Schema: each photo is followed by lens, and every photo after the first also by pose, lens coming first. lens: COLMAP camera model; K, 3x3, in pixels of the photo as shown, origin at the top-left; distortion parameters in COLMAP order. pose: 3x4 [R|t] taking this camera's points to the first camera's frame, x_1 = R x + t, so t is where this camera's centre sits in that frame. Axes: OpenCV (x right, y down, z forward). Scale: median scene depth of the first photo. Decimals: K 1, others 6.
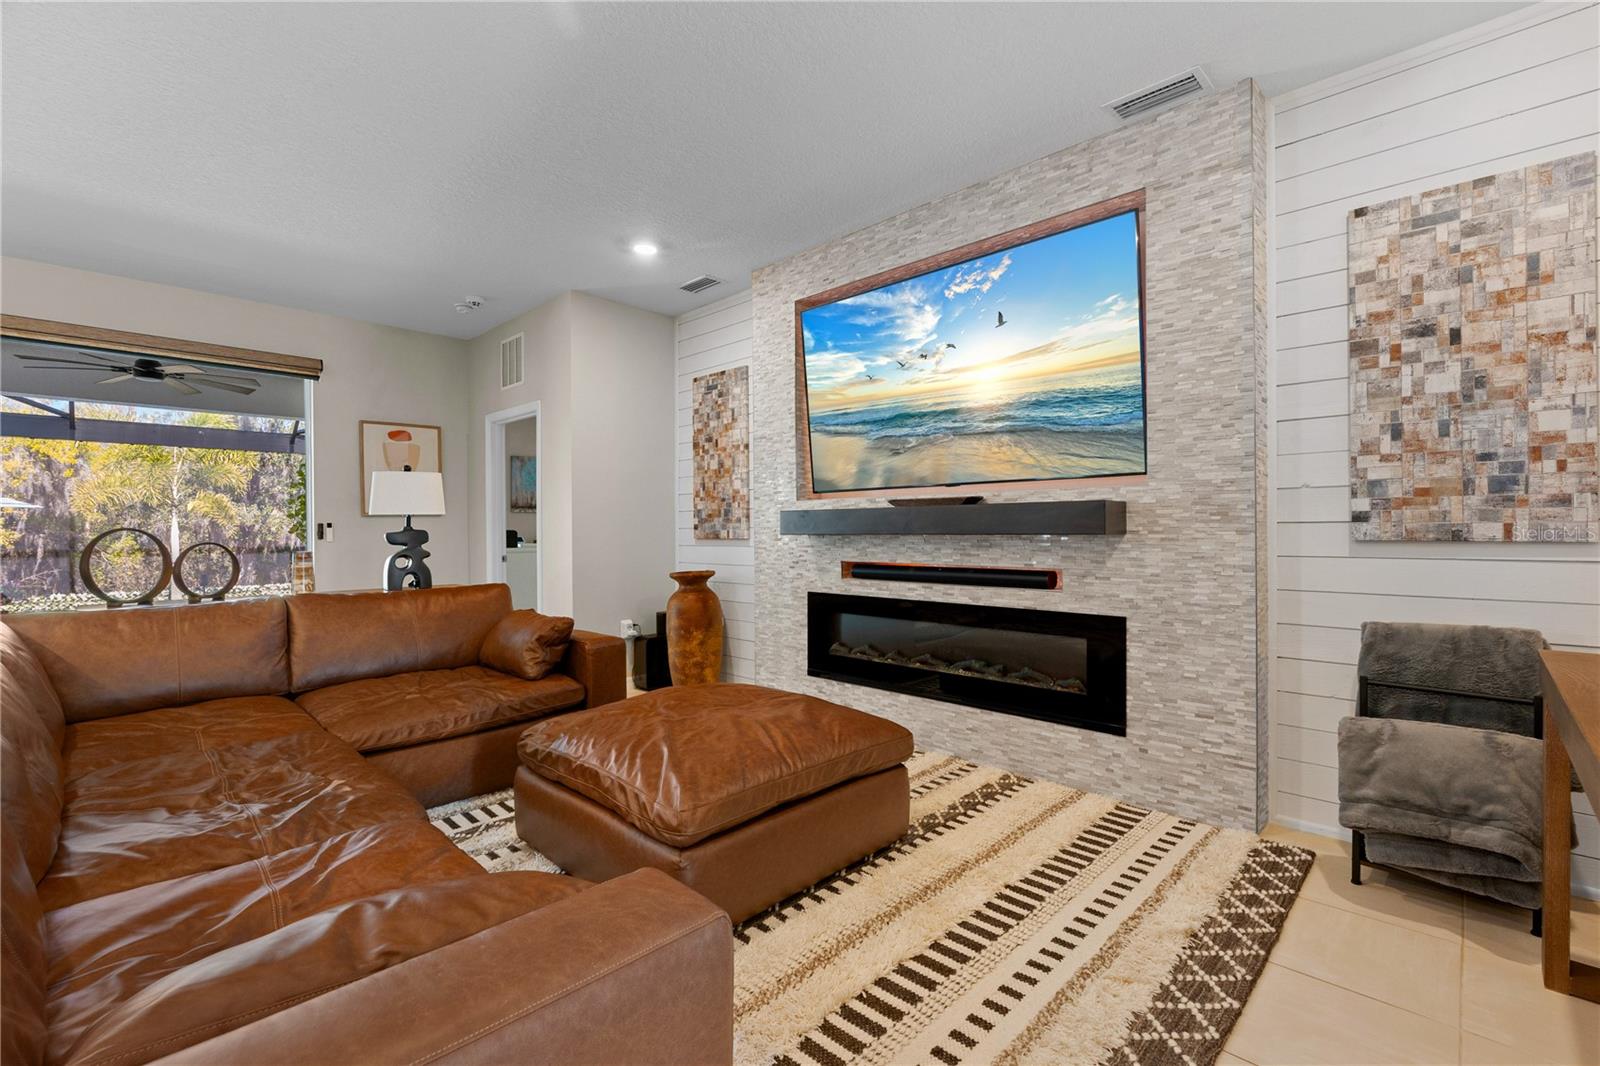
lens RADIAL K [[698.6, 0, 788.8], [0, 698.6, 525.1], [0, 0, 1]] dist [-0.010139, 0.001326]
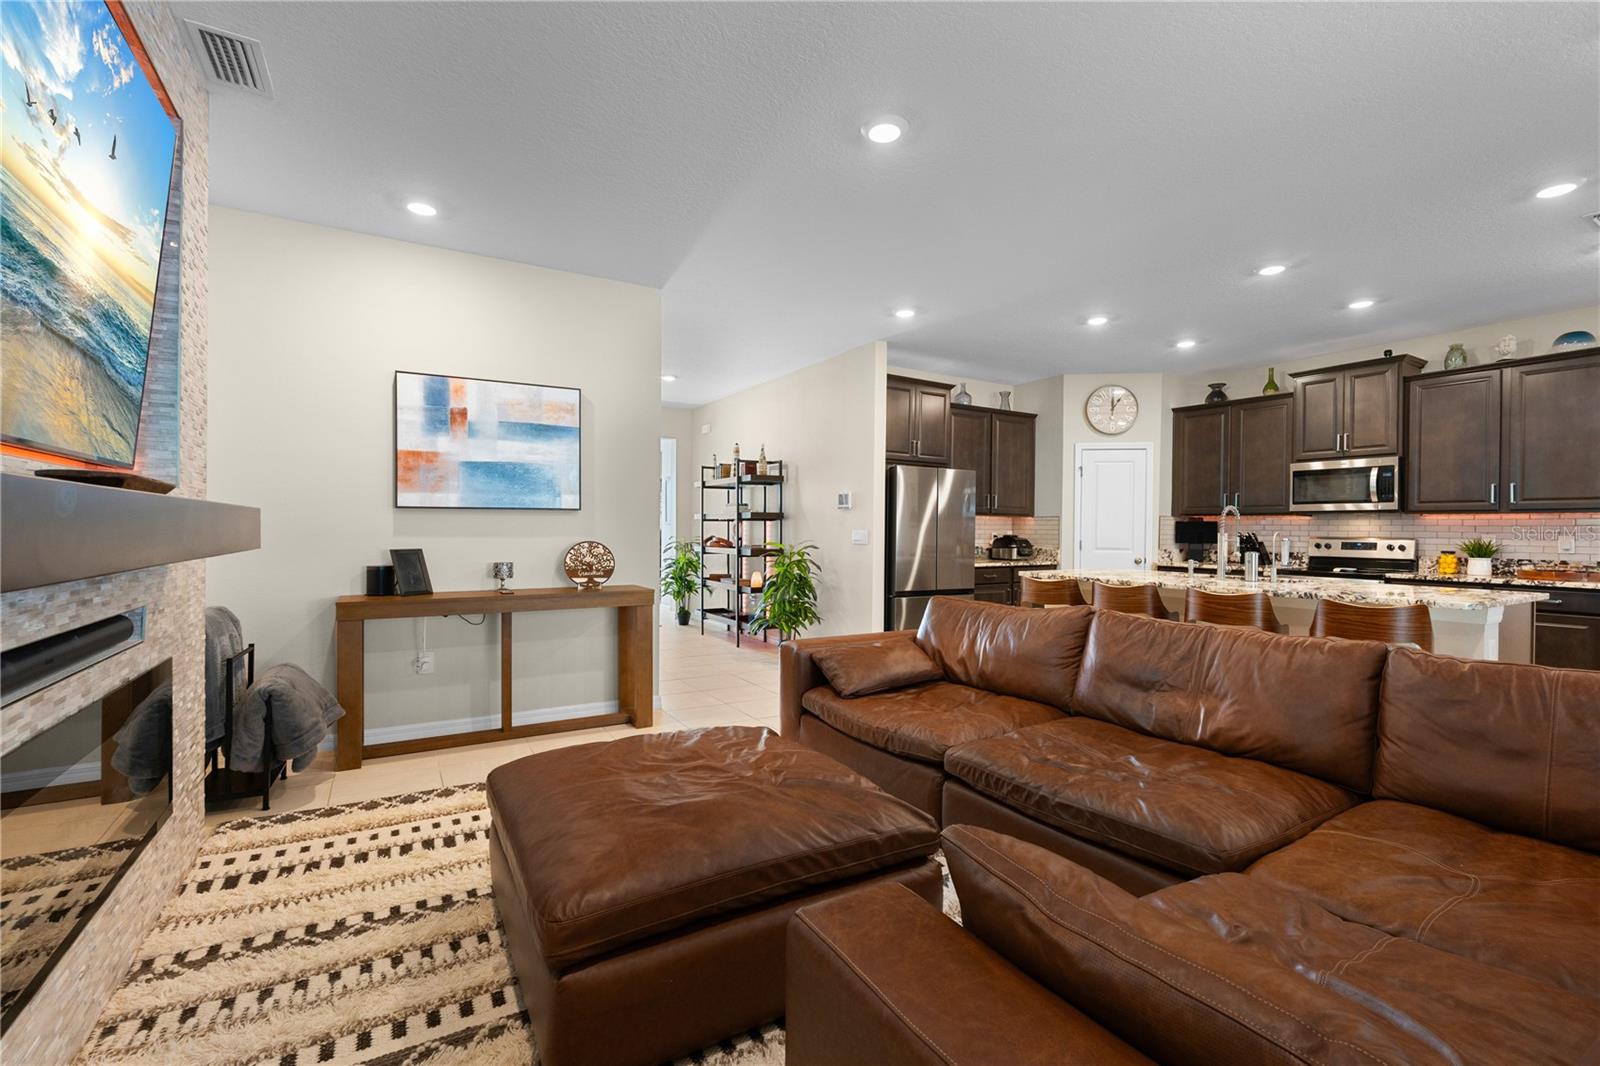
lens RADIAL K [[698.6, 0, 799.5], [0, 698.6, 527.0], [0, 0, 1]] dist [-0.010139, 0.001326]
pose [[-0.964557, 0.004037, 0.263843, -0.317172], [0.003246, 0.999989, -0.003433, -0.005294], [-0.263854, -0.002454, -0.964559, 1.271175]]
